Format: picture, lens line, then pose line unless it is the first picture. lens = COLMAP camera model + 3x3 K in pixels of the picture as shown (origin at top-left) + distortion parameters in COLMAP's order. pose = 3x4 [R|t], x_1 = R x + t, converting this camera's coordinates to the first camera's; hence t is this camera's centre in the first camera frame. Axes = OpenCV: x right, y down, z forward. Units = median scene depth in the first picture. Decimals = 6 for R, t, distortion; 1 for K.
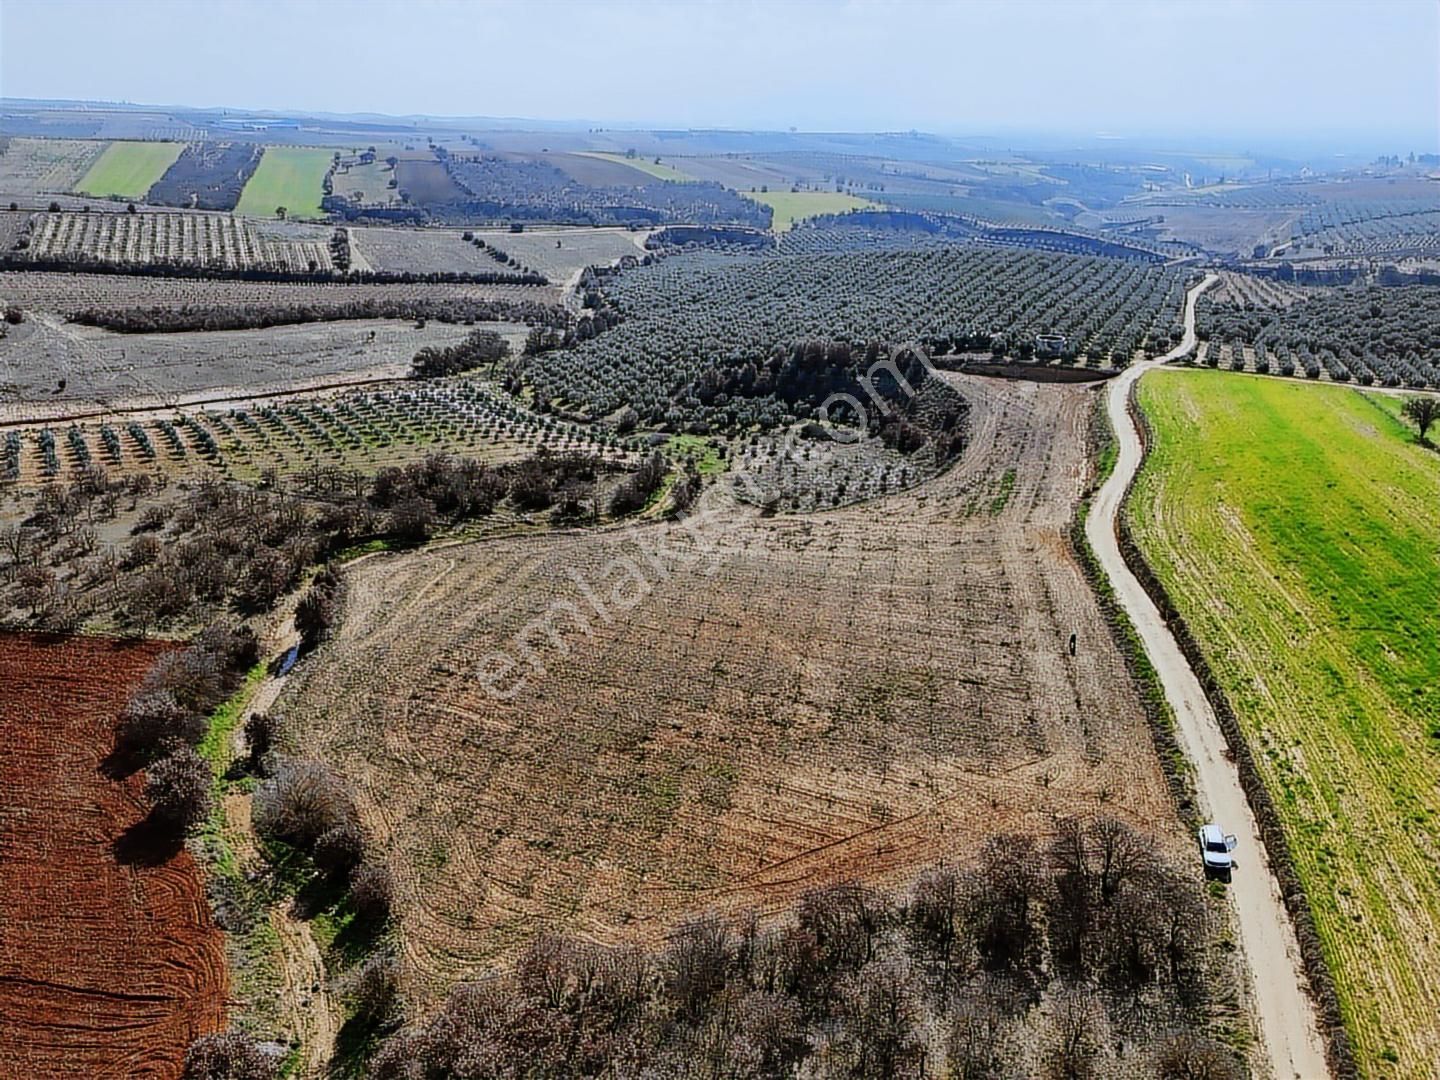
lens RADIAL K [[1058.2, 0, 727.8], [0, 1058.2, 547.9], [0, 0, 1]] dist [0.069406, -0.060931]
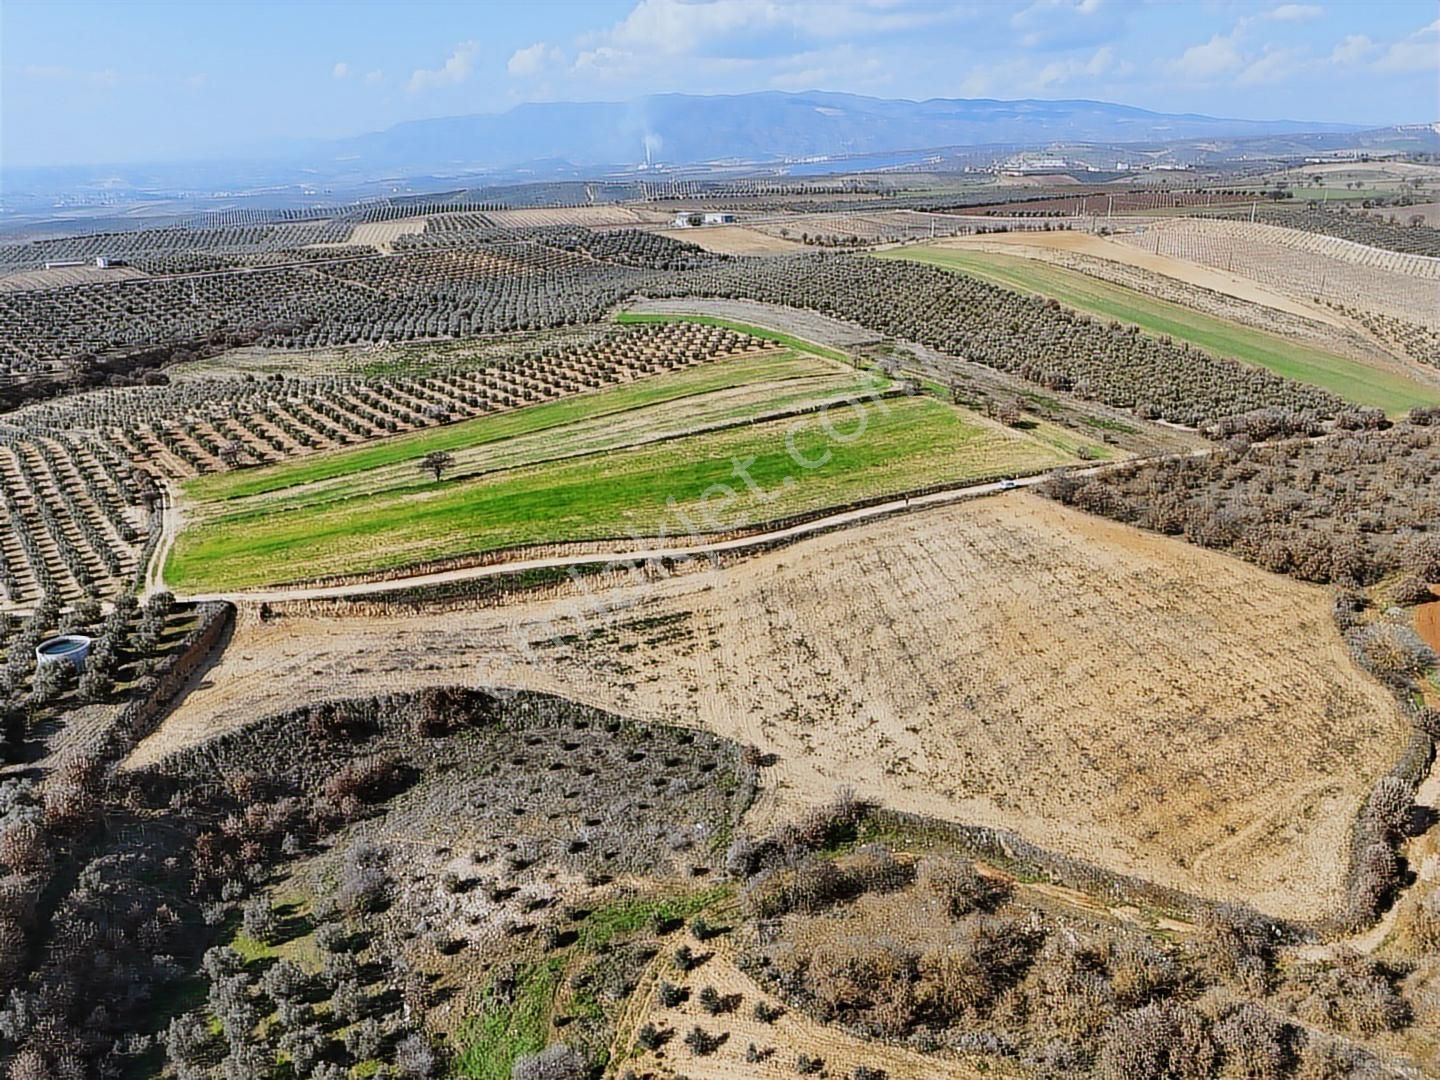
lens RADIAL K [[1058.2, 0, 722.8], [0, 1058.2, 535.4], [0, 0, 1]] dist [0.069406, -0.060931]
pose [[-0.668779, -0.249640, 0.700296, -0.379793], [0.289696, 0.779986, 0.554705, -0.513224], [-0.684697, 0.573848, -0.449319, 1.072528]]
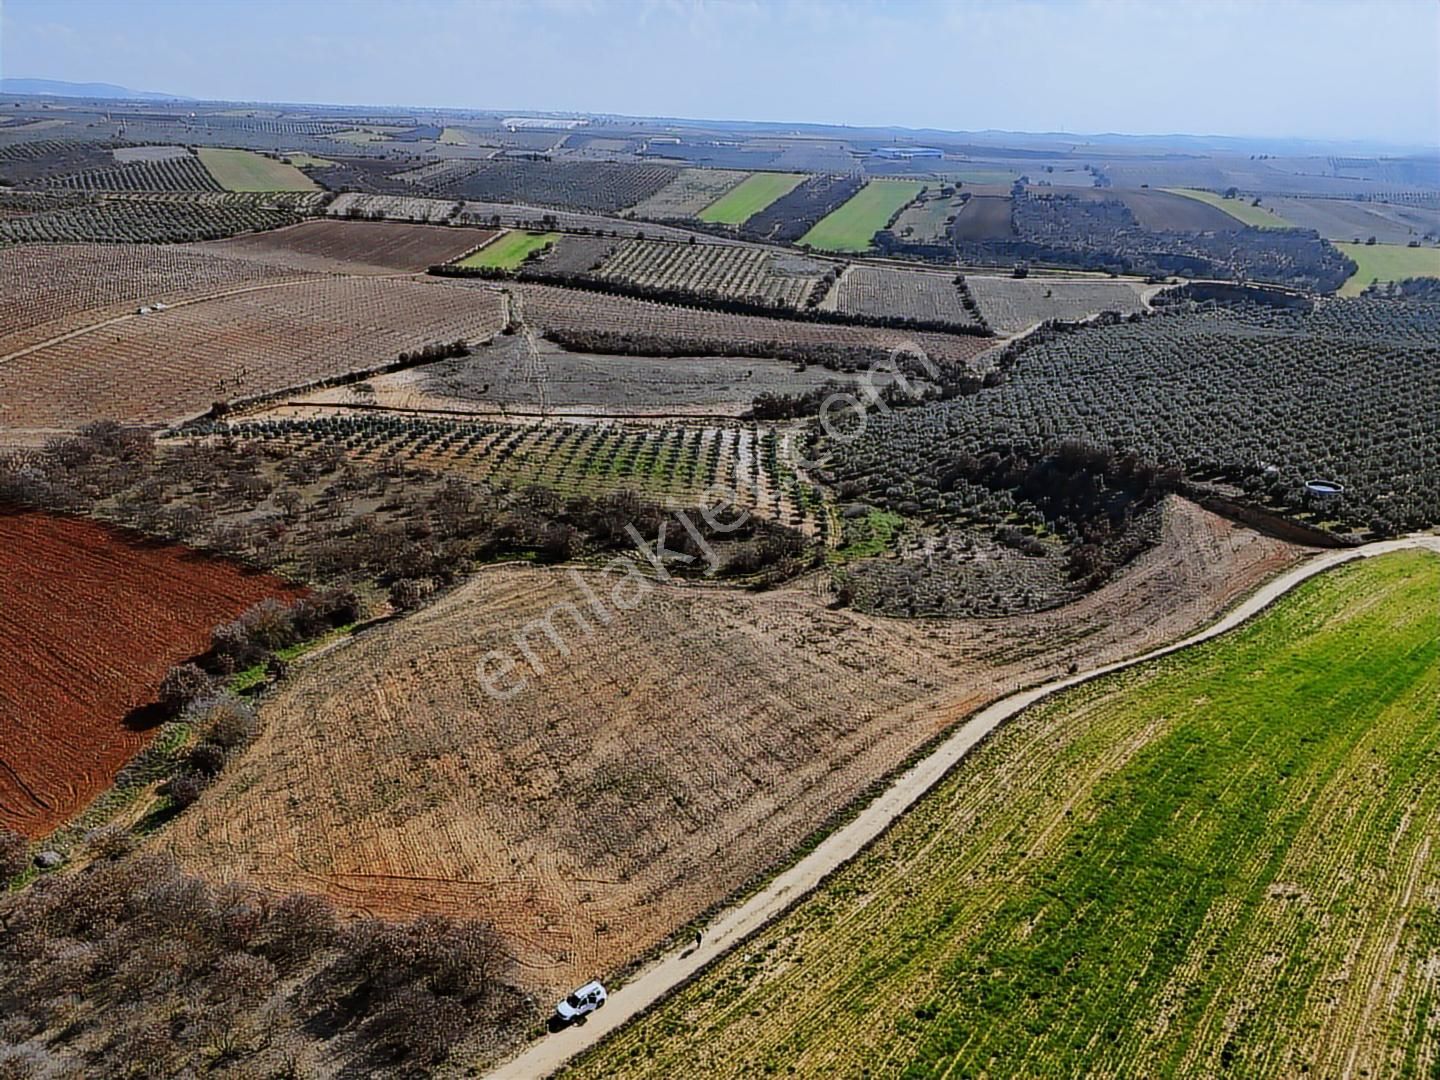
lens RADIAL K [[1058.2, 0, 726.2], [0, 1058.2, 546.0], [0, 0, 1]] dist [0.069406, -0.060931]
pose [[0.825102, 0.211018, -0.524097, 0.400609], [-0.218443, 0.974643, 0.048521, -0.097287], [0.521046, 0.074450, 0.850275, 0.047803]]
